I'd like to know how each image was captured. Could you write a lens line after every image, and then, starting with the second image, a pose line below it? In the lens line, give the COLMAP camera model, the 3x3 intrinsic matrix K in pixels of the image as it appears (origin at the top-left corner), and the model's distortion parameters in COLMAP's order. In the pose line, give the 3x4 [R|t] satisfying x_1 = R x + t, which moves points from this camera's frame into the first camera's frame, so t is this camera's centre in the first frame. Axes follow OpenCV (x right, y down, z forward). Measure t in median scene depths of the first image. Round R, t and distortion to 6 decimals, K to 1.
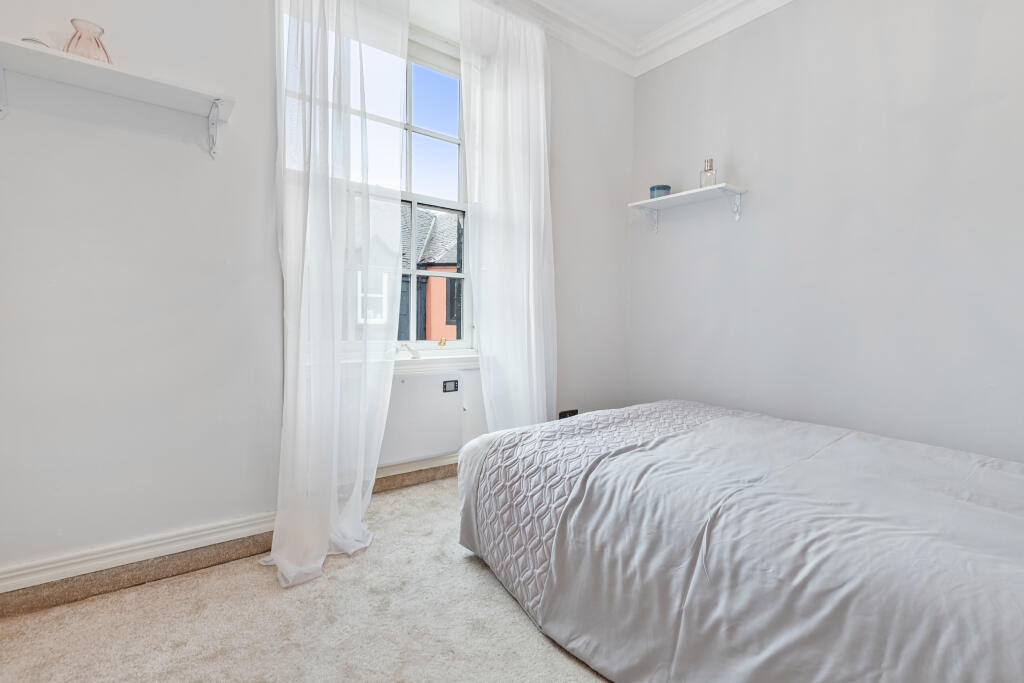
lens RADIAL K [[456.8, 0, 512.0], [0, 456.8, 341.5], [0, 0, 1]] dist [0.001144, -0.003702]
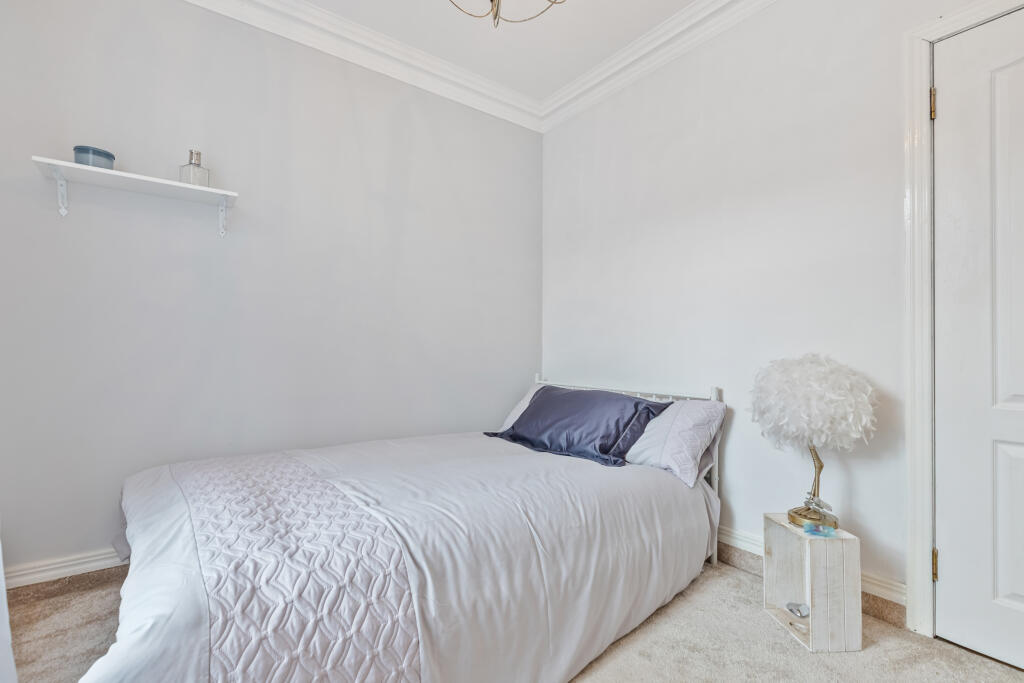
lens RADIAL K [[456.8, 0, 512.0], [0, 456.8, 341.5], [0, 0, 1]] dist [0.001144, -0.003702]
pose [[0.022659, -0.002461, 0.999740, -0.727433], [0.039496, 0.999219, 0.001565, -0.087387], [-0.998963, 0.039450, 0.022739, 0.880858]]
